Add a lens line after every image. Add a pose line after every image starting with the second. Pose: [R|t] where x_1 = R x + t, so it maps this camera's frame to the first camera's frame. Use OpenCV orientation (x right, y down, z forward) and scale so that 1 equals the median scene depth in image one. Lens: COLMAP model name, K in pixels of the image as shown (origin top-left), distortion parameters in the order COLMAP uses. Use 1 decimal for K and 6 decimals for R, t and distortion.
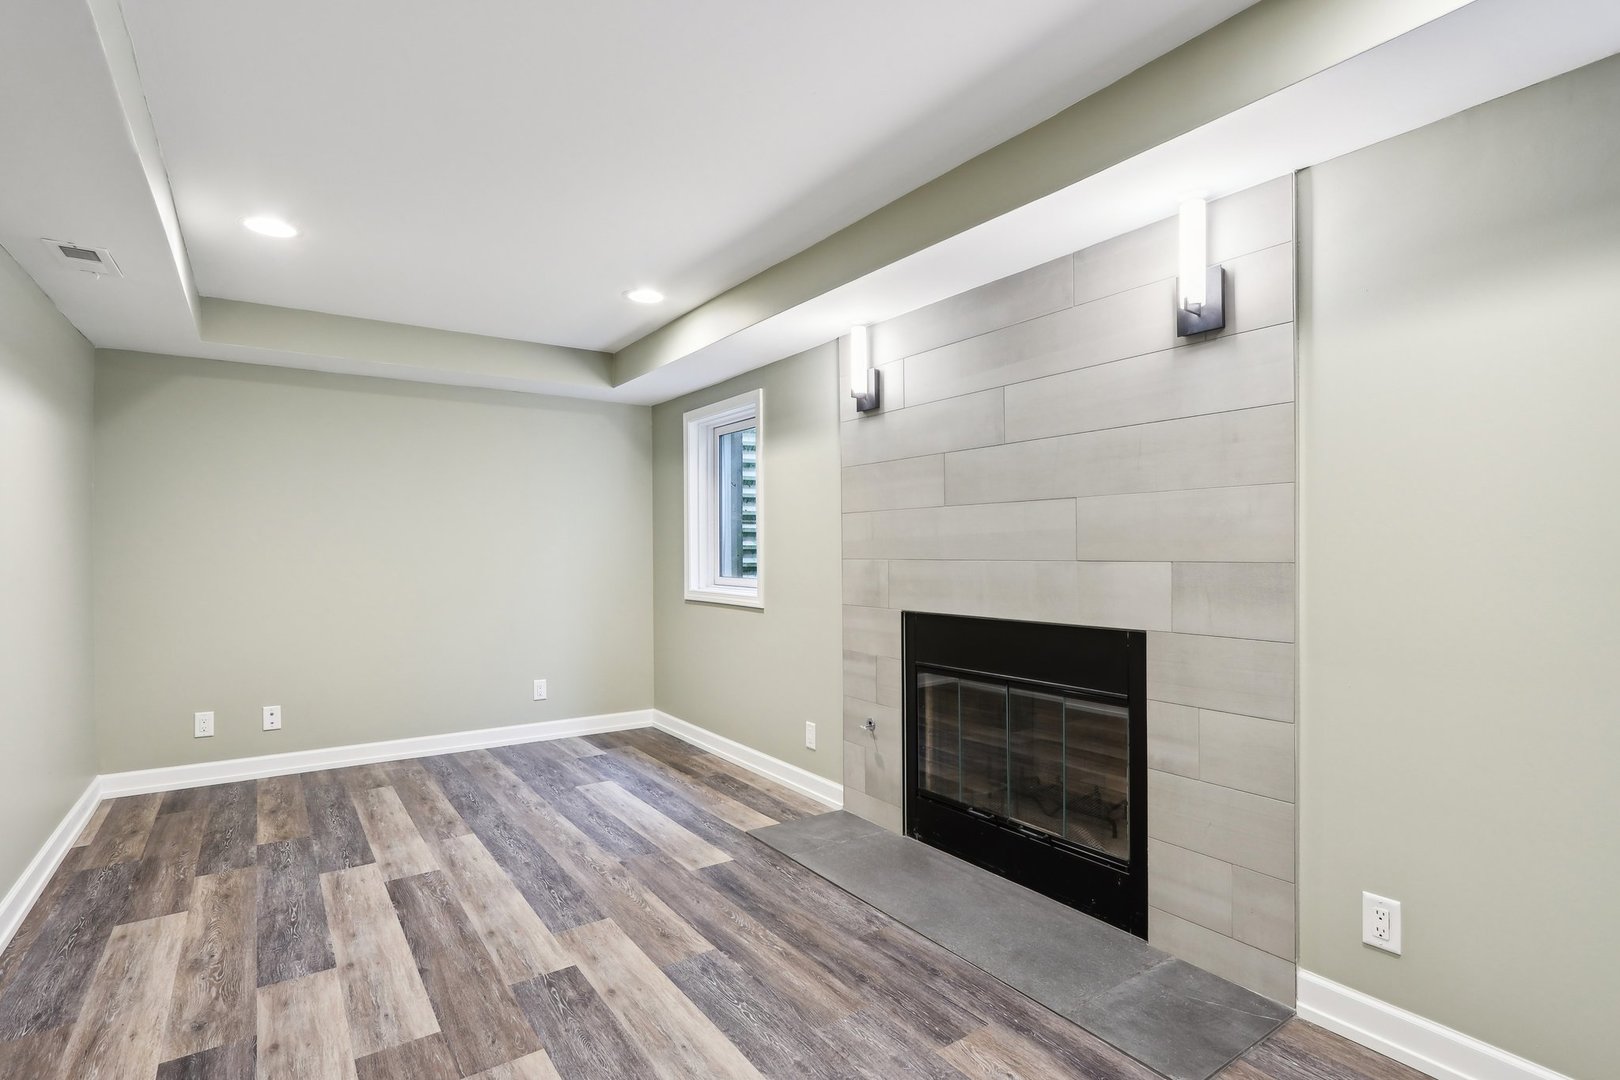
lens RADIAL K [[777.5, 0, 807.0], [0, 777.5, 548.2], [0, 0, 1]] dist [-0.017706, 0.003345]
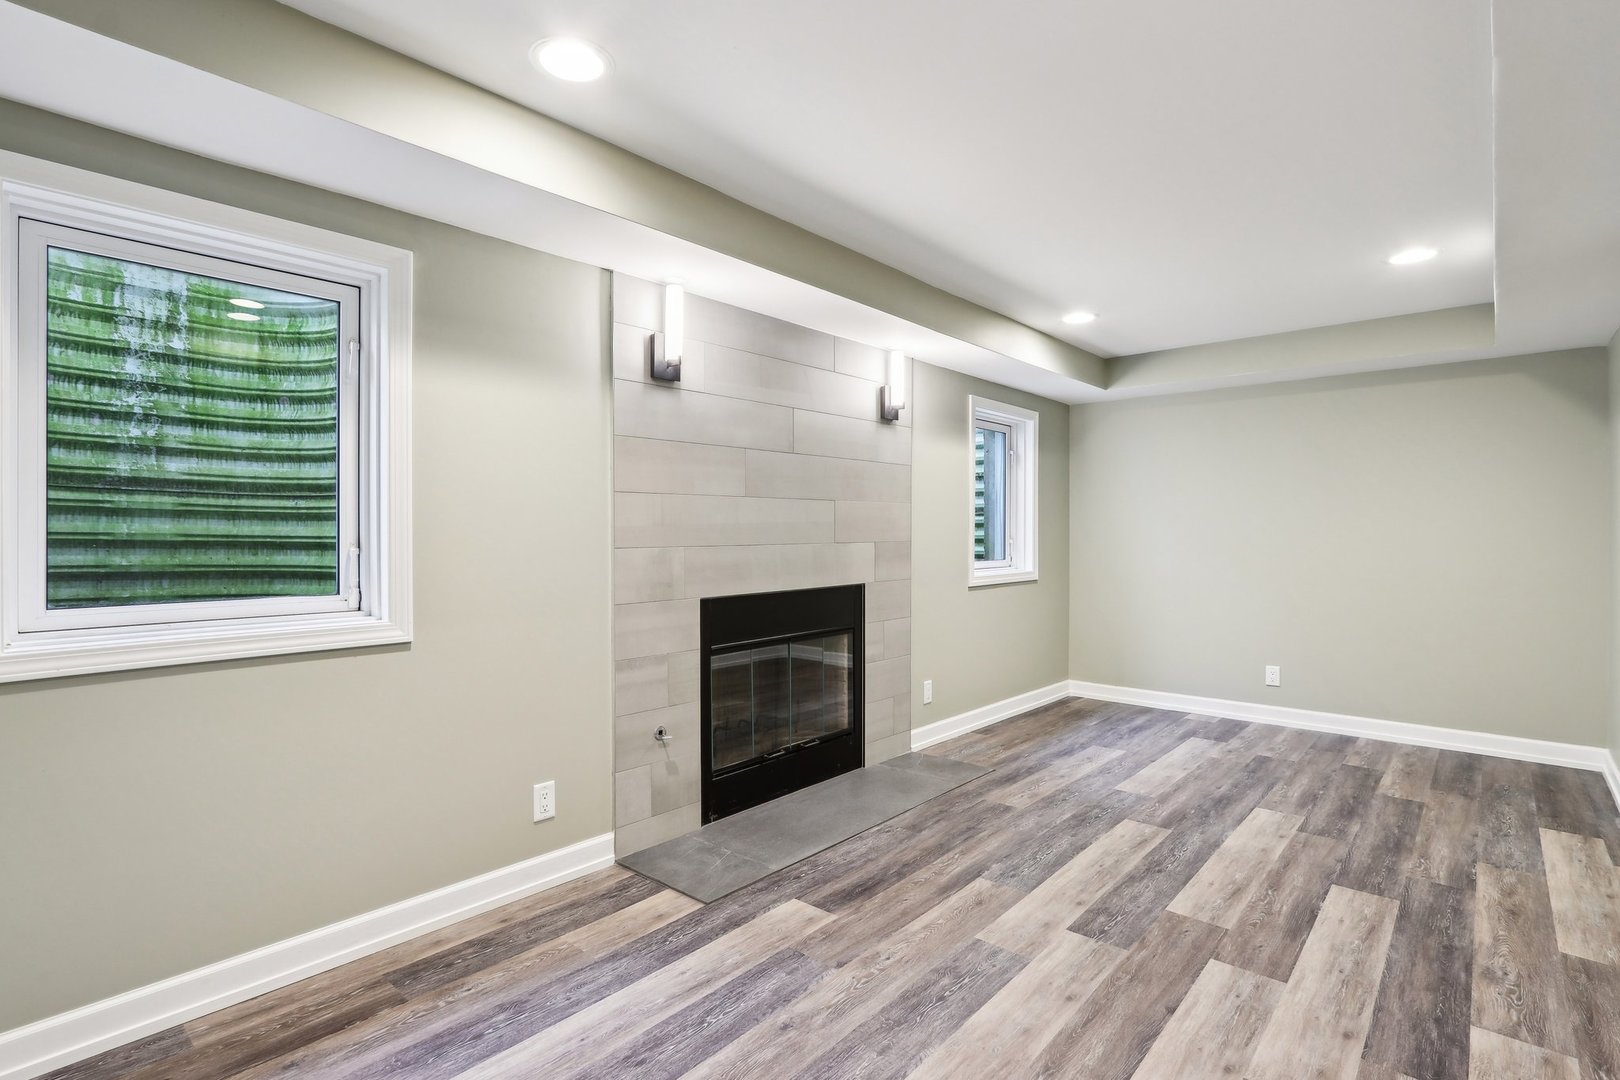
lens RADIAL K [[777.5, 0, 805.2], [0, 777.5, 532.2], [0, 0, 1]] dist [-0.017706, 0.003345]
pose [[-0.226181, 0.000145, 0.974085, -1.003025], [-0.001304, 0.999999, -0.000451, -0.003433], [-0.974084, -0.001373, -0.226181, 1.273766]]
